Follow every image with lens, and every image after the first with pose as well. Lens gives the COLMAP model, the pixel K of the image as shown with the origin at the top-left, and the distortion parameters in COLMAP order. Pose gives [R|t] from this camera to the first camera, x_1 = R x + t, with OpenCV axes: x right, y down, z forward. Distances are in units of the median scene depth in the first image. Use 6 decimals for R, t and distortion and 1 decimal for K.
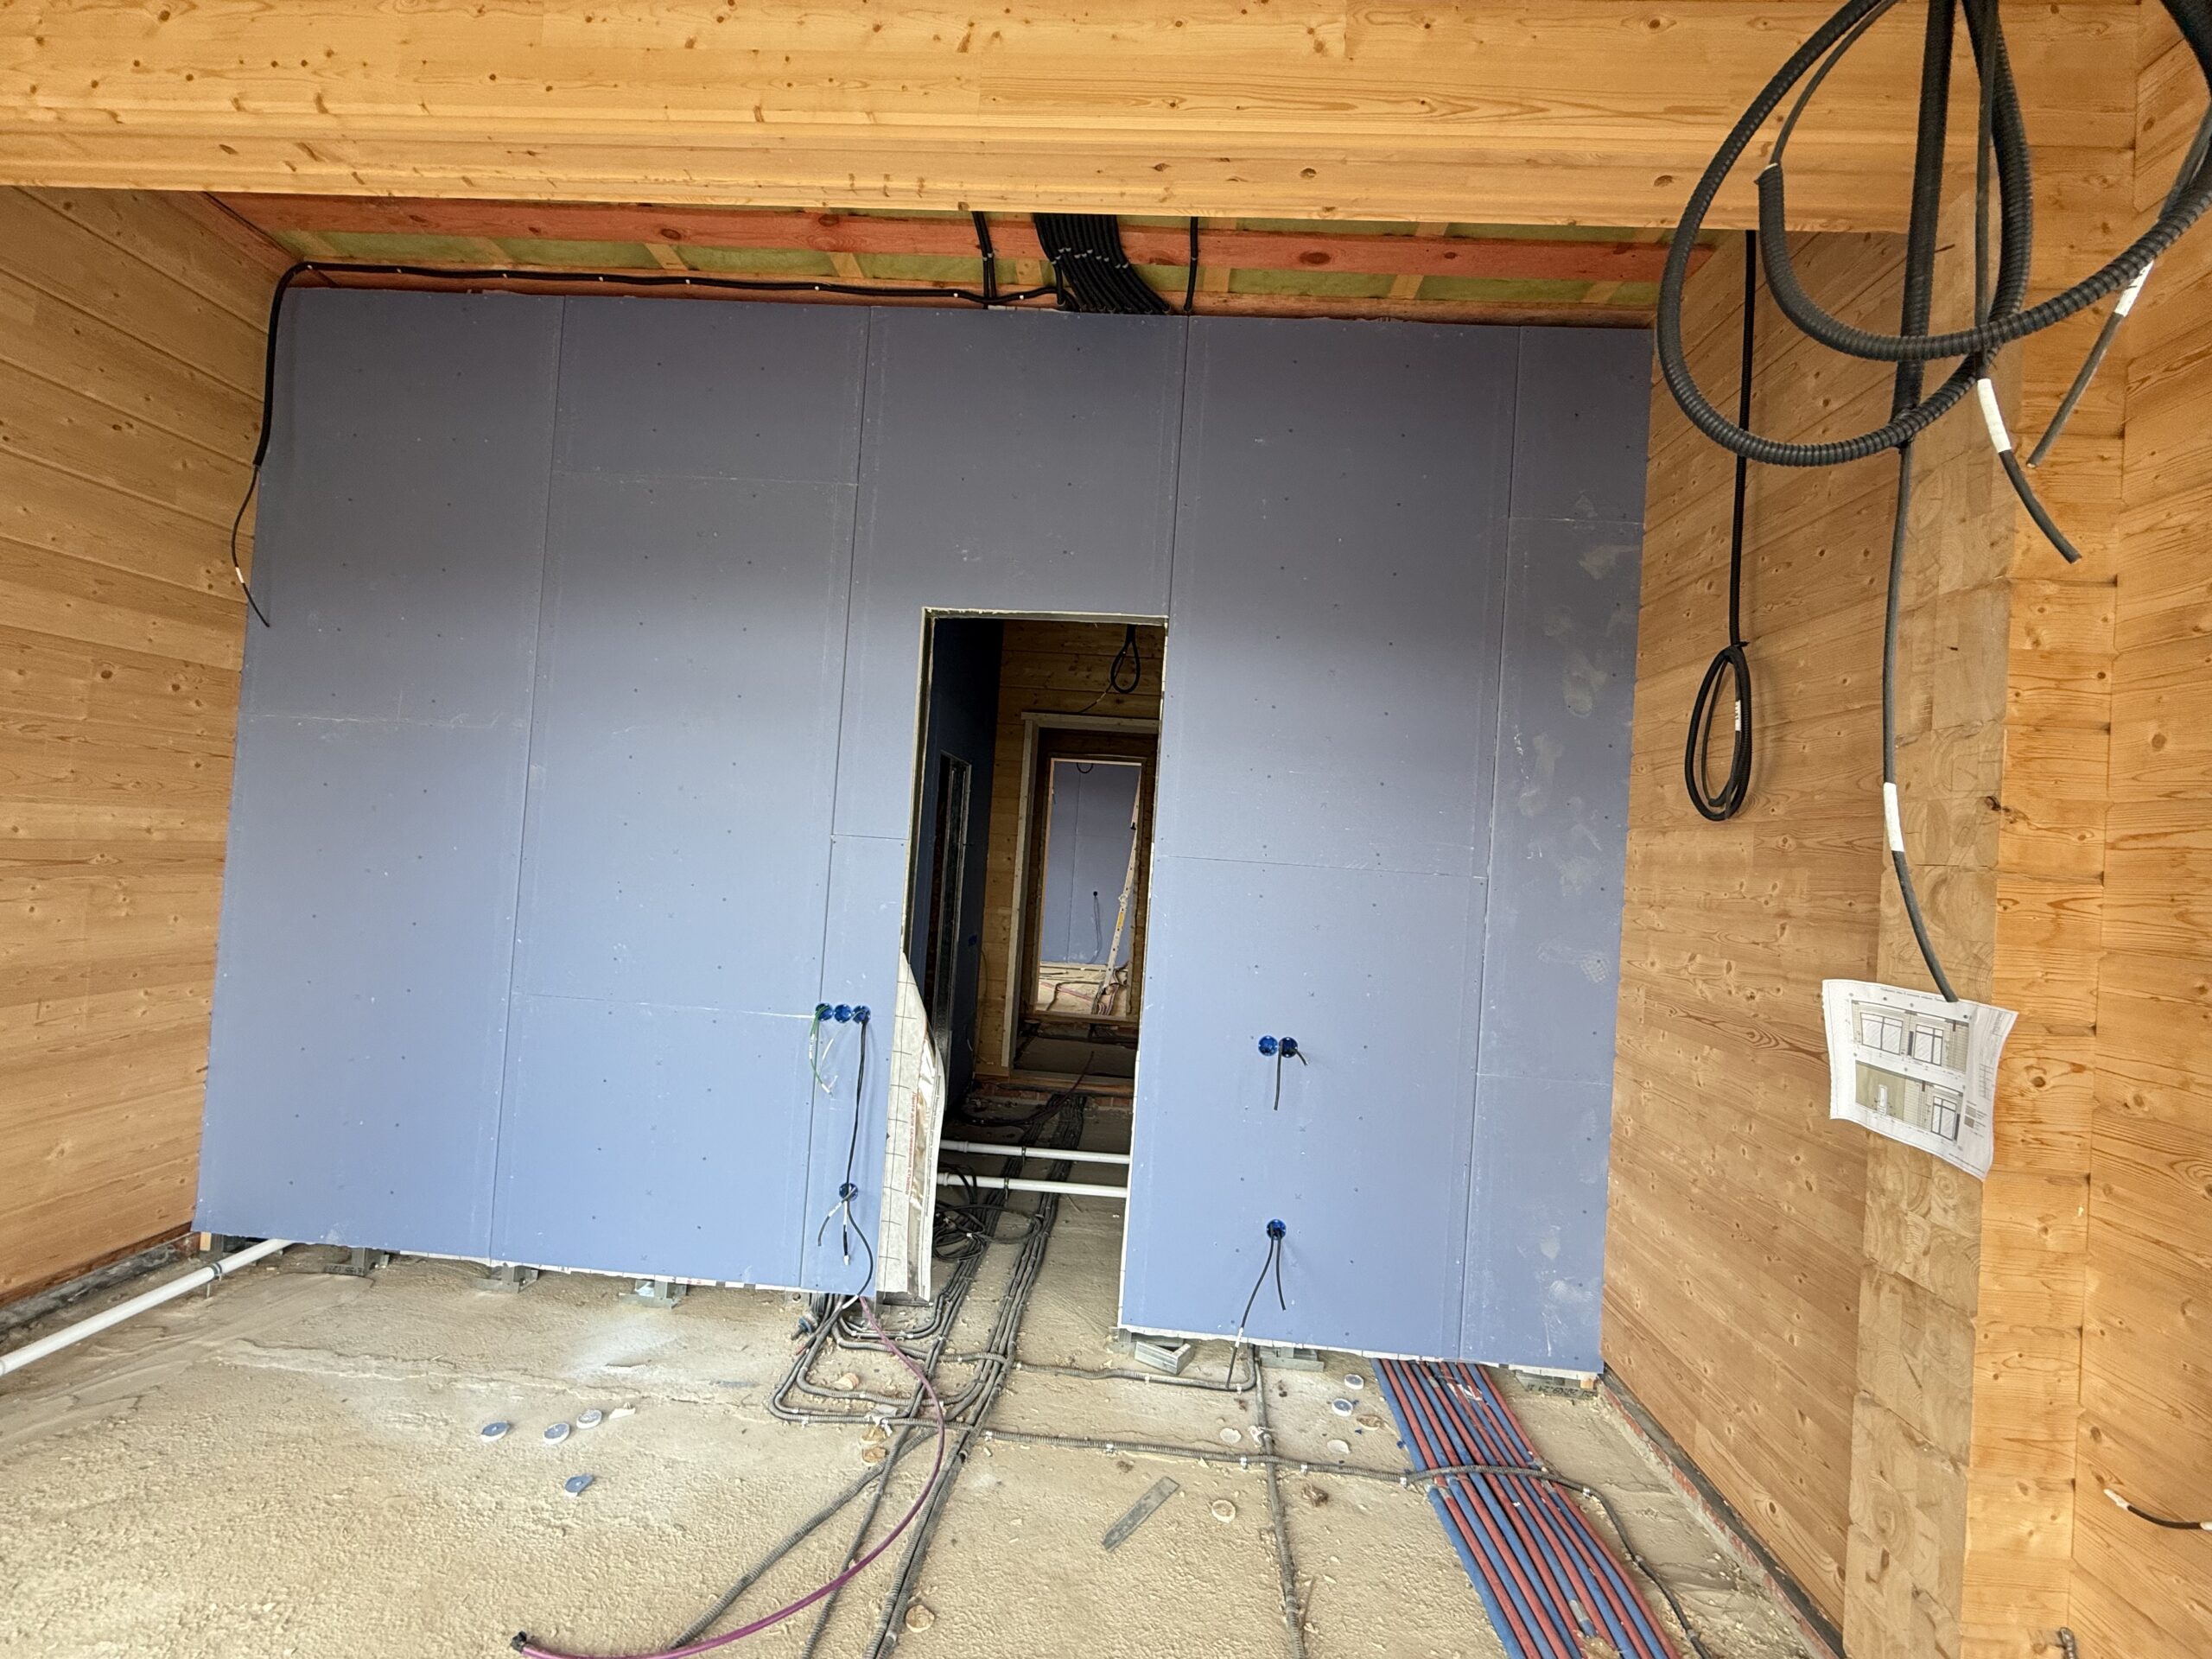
lens RADIAL K [[889.0, 0, 1107.4], [0, 889.0, 832.0], [0, 0, 1]] dist [0.000211, 0.000026]
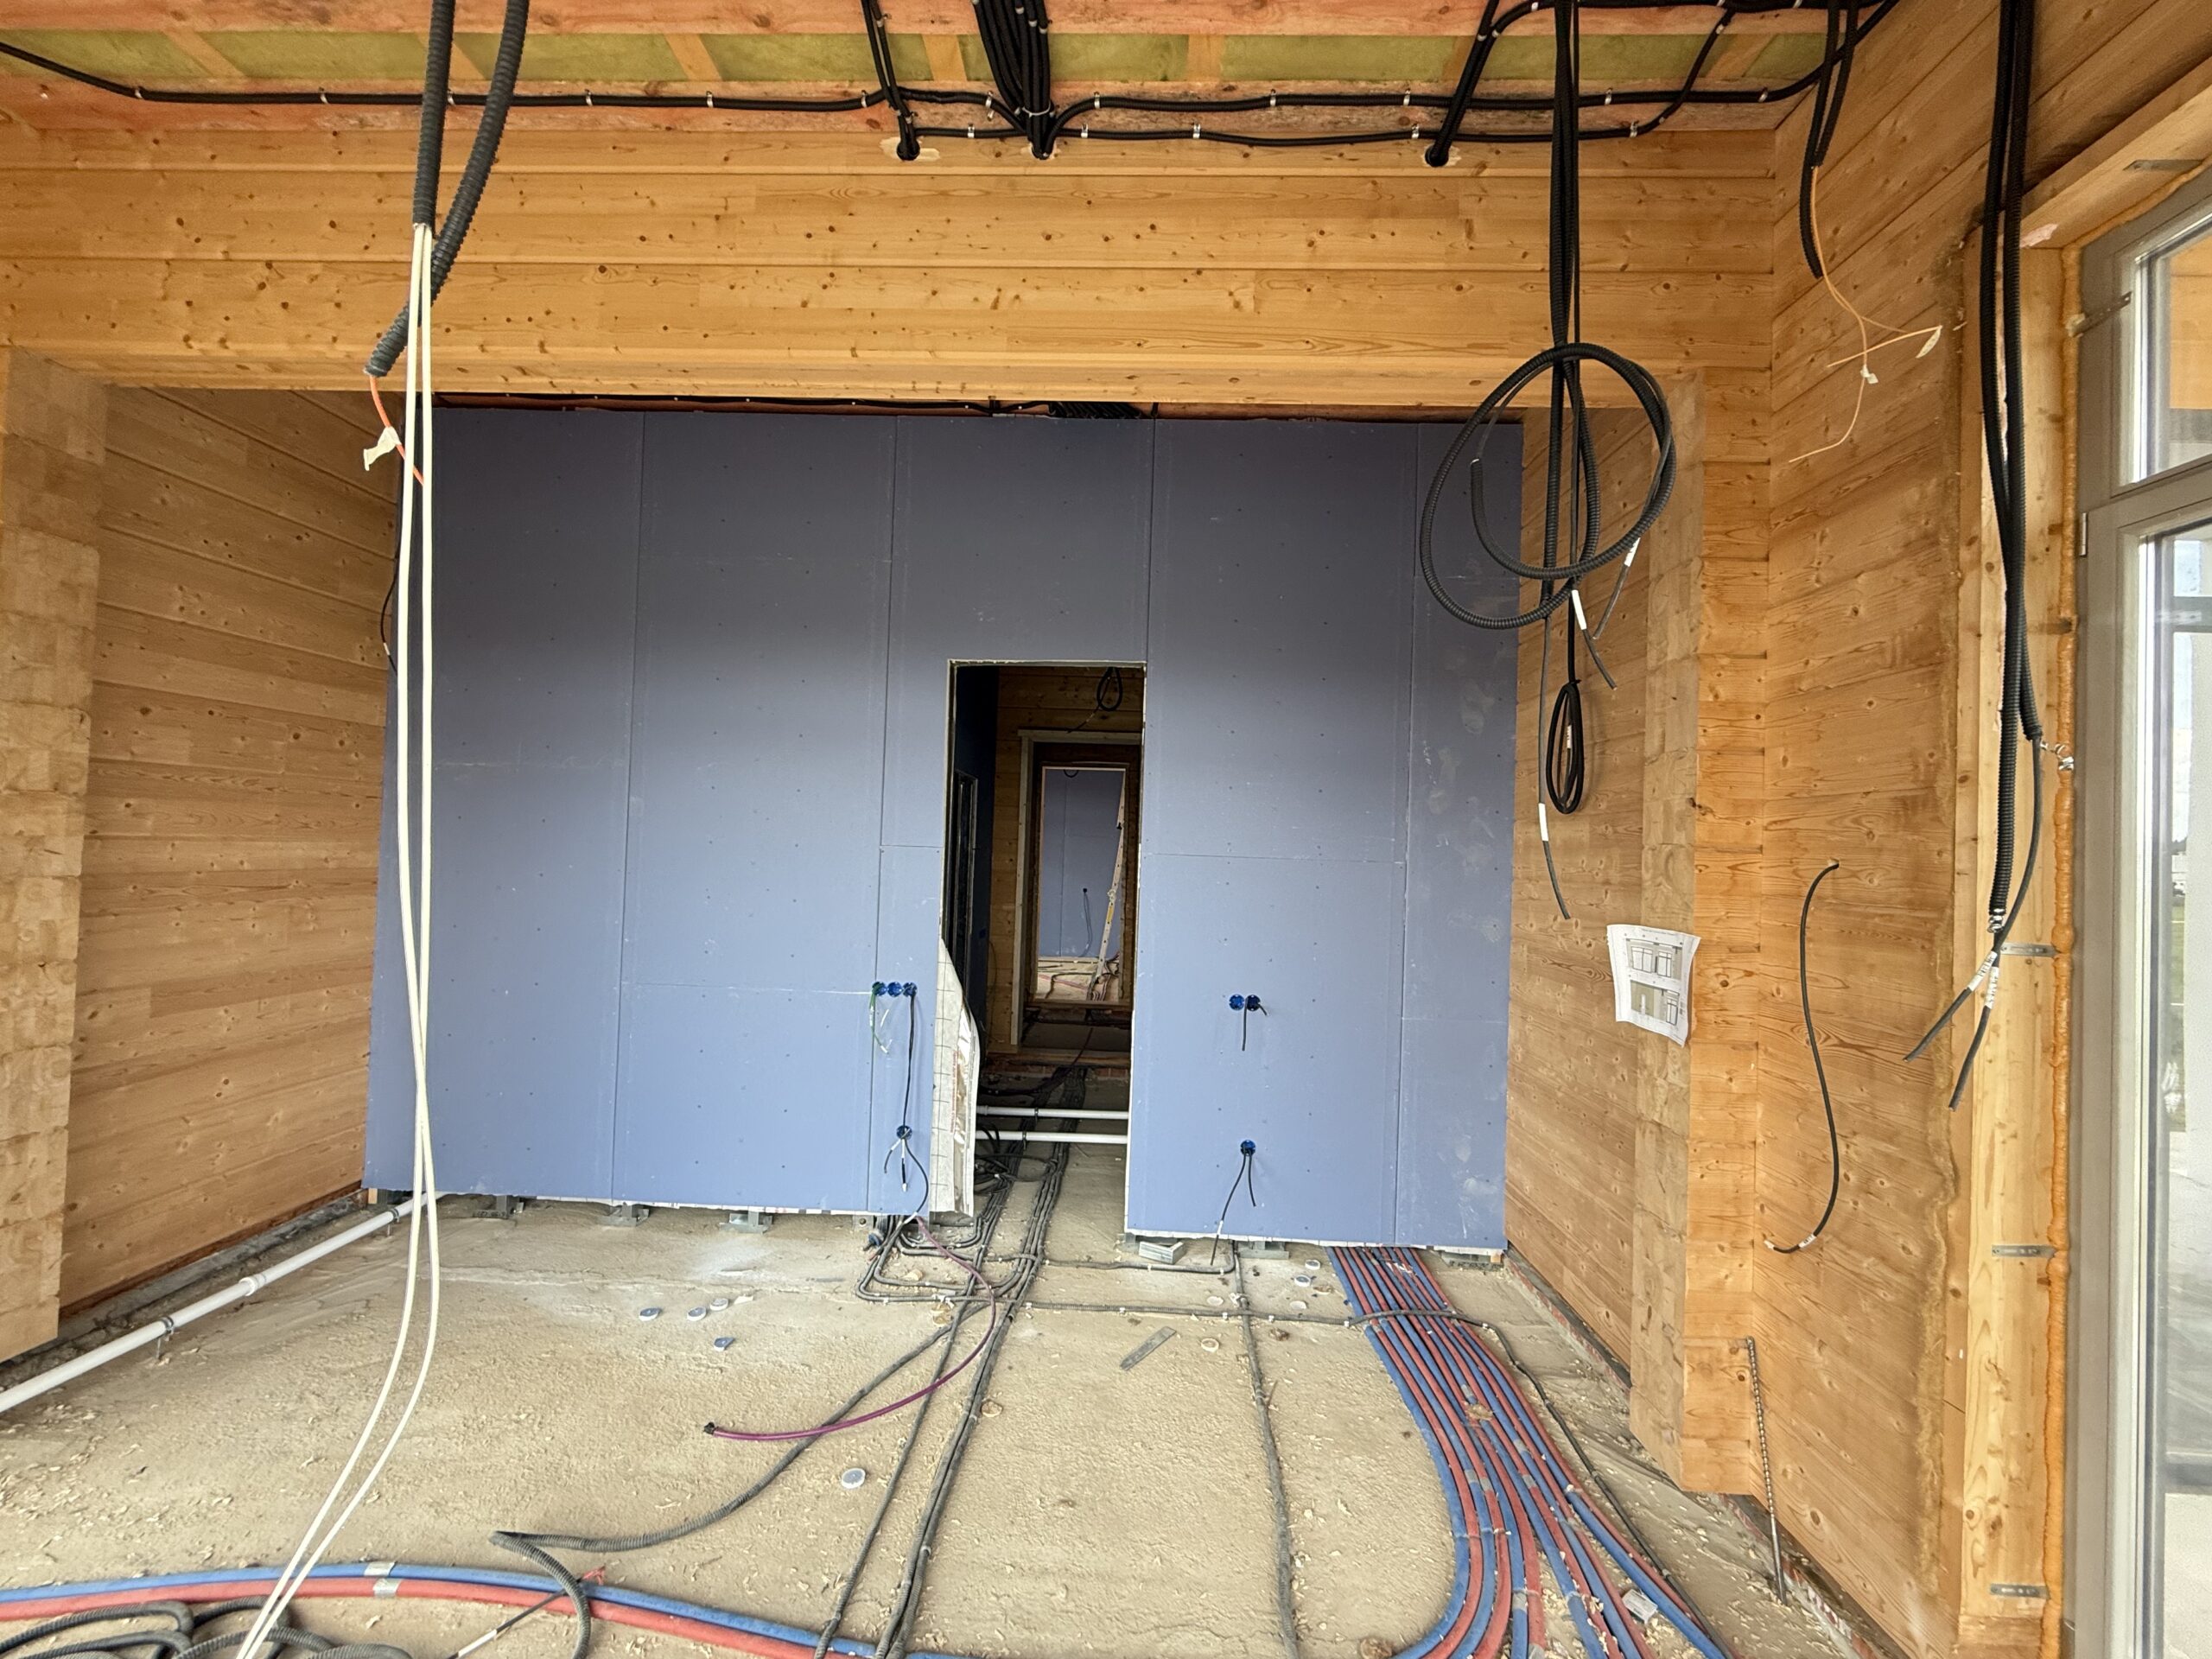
lens RADIAL K [[889.0, 0, 1105.5], [0, 889.0, 831.4], [0, 0, 1]] dist [0.000211, 0.000026]
pose [[0.999348, -0.032335, 0.016080, -0.020054], [0.032309, 0.999476, 0.001885, -0.010564], [-0.016132, -0.001364, 0.999869, -0.295388]]
